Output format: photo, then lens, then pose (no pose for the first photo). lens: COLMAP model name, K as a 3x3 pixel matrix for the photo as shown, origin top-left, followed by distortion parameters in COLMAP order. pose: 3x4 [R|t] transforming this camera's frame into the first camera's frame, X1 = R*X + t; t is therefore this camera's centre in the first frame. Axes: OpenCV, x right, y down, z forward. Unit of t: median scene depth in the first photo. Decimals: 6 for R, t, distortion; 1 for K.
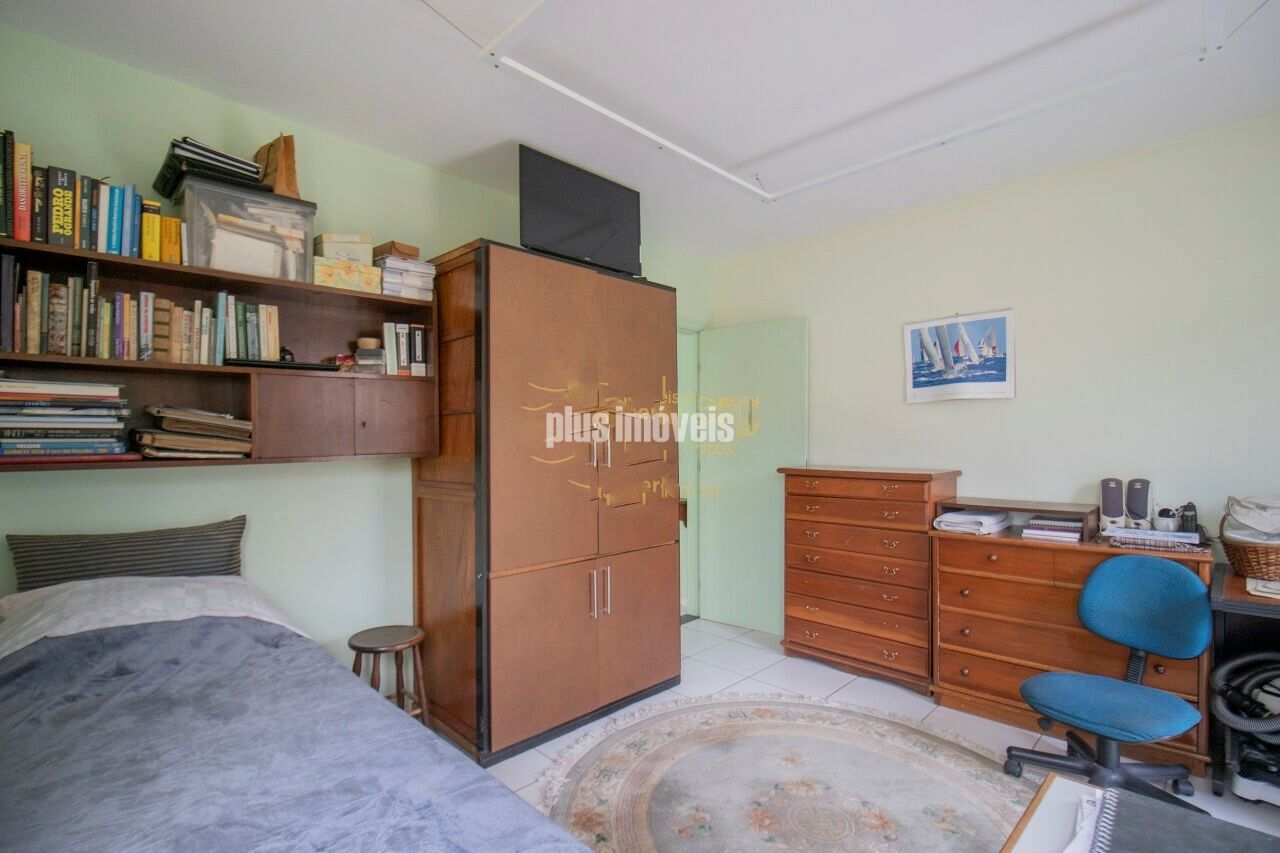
lens RADIAL K [[619.2, 0, 598.4], [0, 619.2, 444.1], [0, 0, 1]] dist [0.013296, -0.000624]
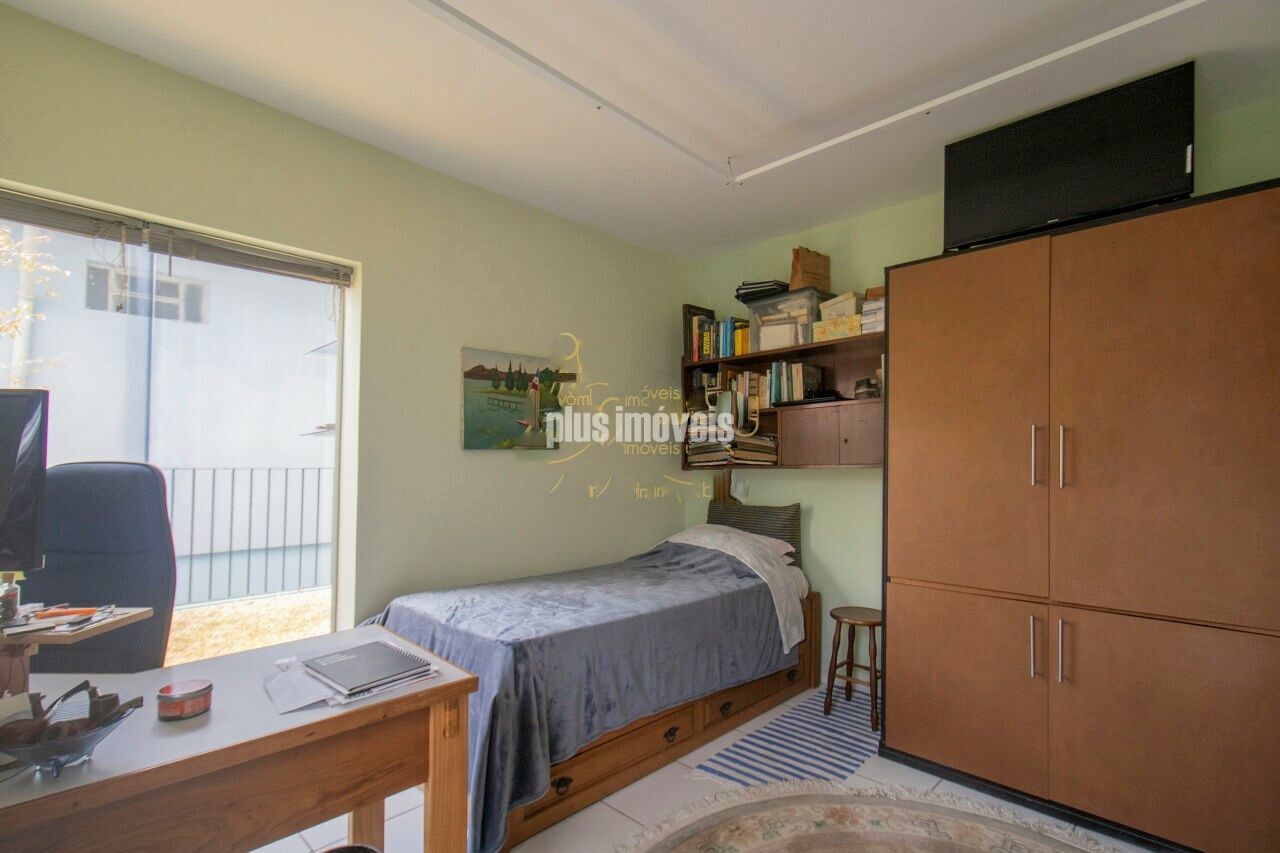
lens RADIAL K [[619.2, 0, 636.9], [0, 619.2, 448.7], [0, 0, 1]] dist [0.013296, -0.000624]
pose [[0.035746, -0.018215, -0.999195, 0.989419], [-0.015551, 0.999703, -0.018781, 0.016552], [0.999240, 0.016210, 0.035452, 0.592156]]
